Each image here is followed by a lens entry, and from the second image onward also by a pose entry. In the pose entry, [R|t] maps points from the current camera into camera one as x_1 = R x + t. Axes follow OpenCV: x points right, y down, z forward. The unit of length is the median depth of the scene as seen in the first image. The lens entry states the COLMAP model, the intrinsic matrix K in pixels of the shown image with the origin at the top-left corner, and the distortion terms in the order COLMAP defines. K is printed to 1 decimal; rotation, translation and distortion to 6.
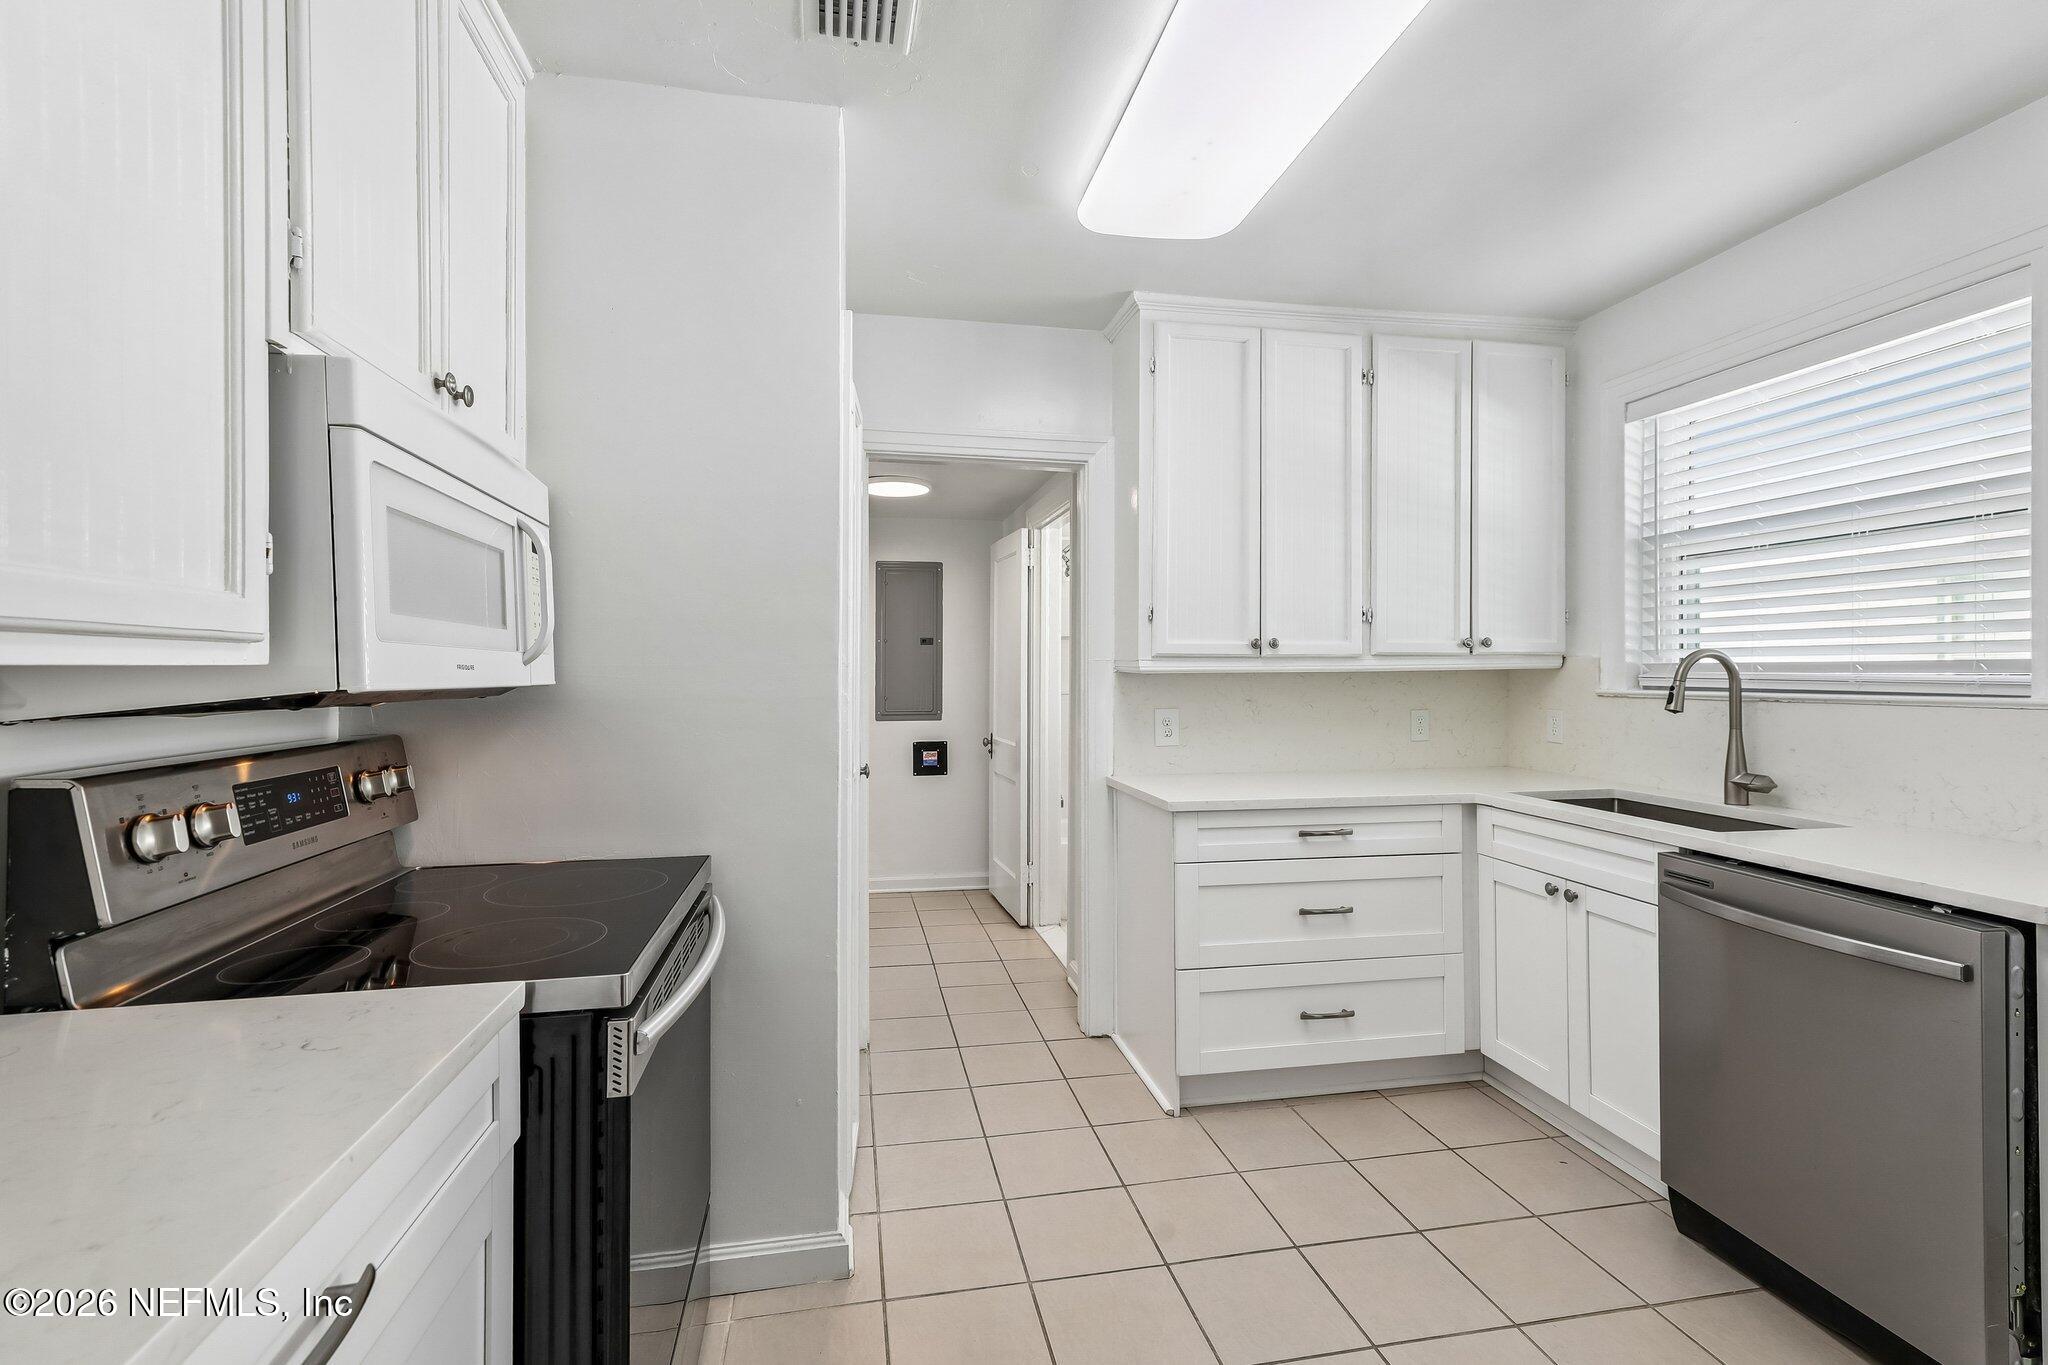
lens RADIAL K [[903.3, 0, 1001.7], [0, 903.3, 665.7], [0, 0, 1]] dist [0.001947, 0.000254]
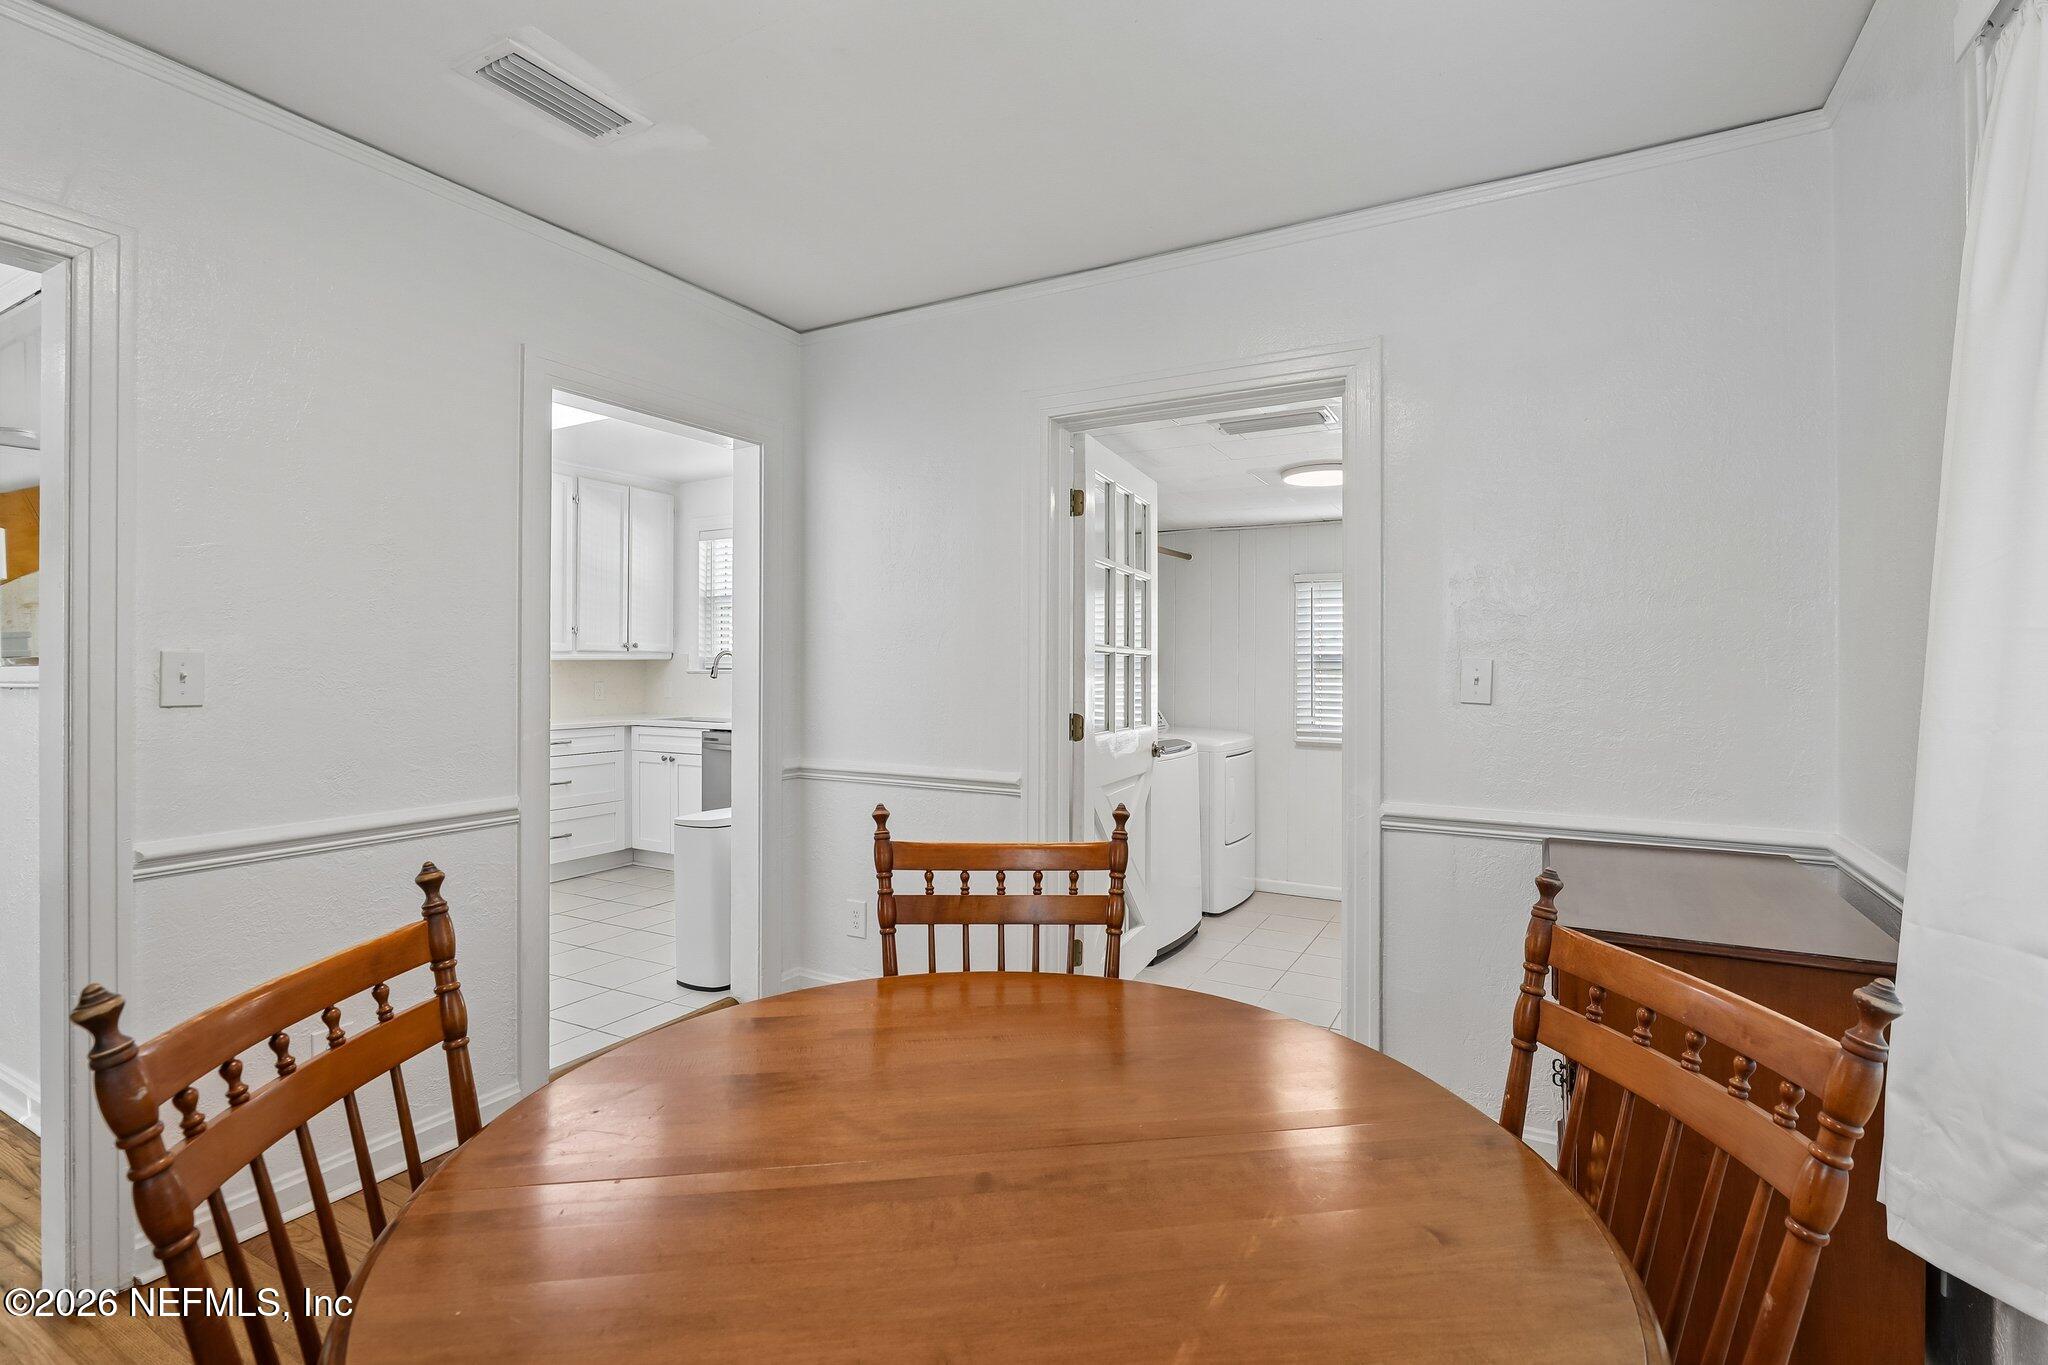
lens RADIAL K [[955.7, 0, 1021.6], [0, 955.7, 673.6], [0, 0, 1]] dist [-0.008877, -0.000294]
pose [[0.629268, -0.003121, 0.777182, -0.547416], [-0.007403, 0.999922, 0.010010, 0.007991], [-0.777153, -0.012052, 0.629196, -0.956064]]
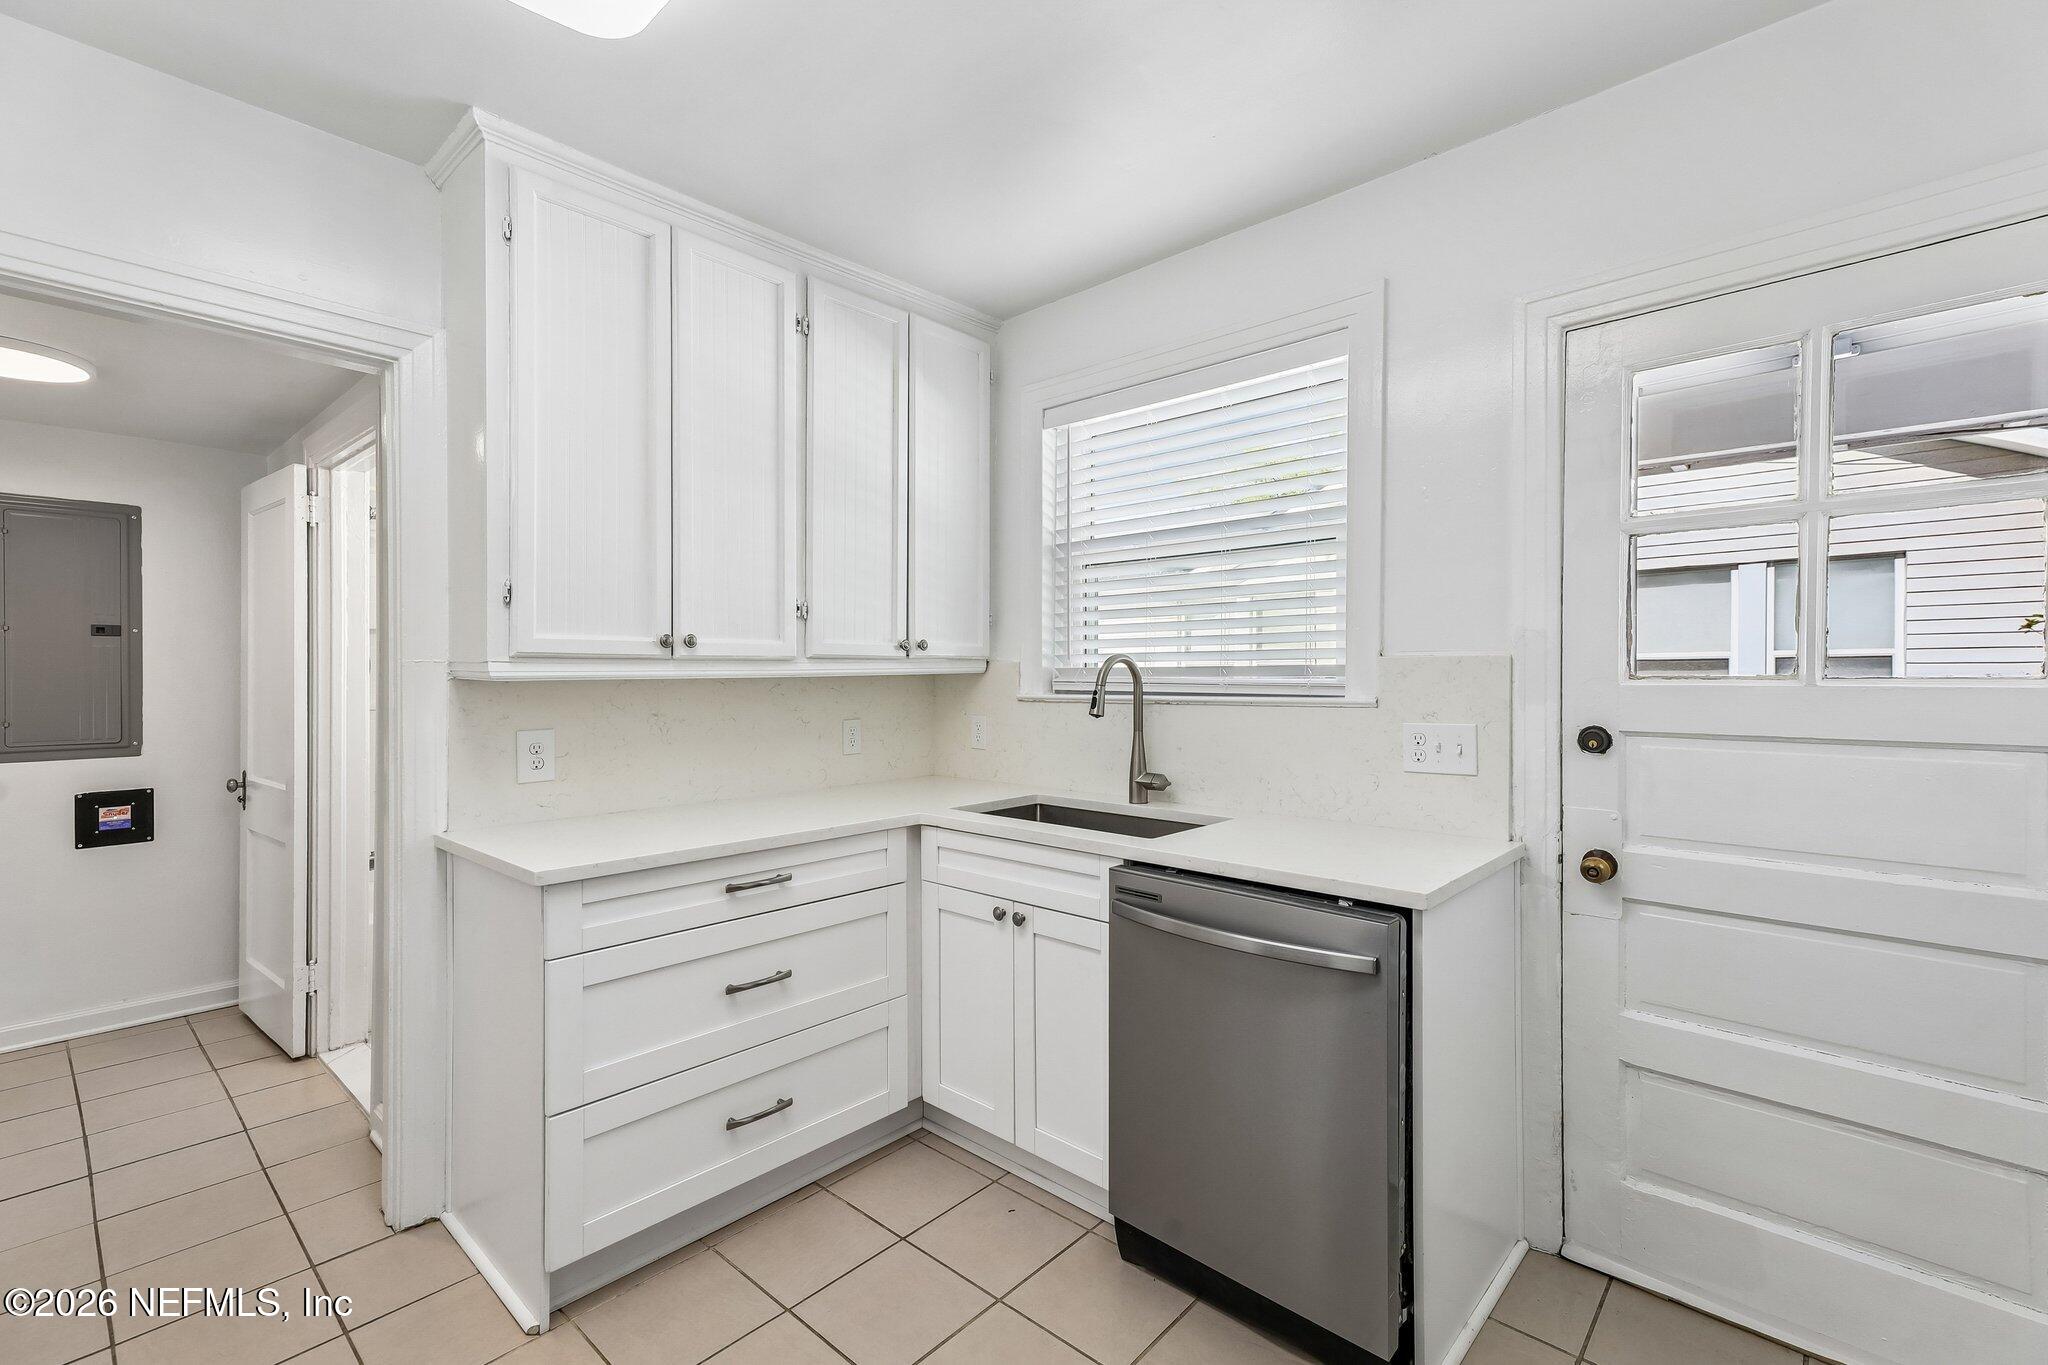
lens RADIAL K [[917.4, 0, 1016.8], [0, 917.4, 672.4], [0, 0, 1]] dist [0.020440, 0.000591]
pose [[0.793861, -0.001155, 0.608098, 0.045115], [-0.000229, 0.999998, 0.002198, 0.000040], [-0.608099, -0.001884, 0.793859, 0.206703]]
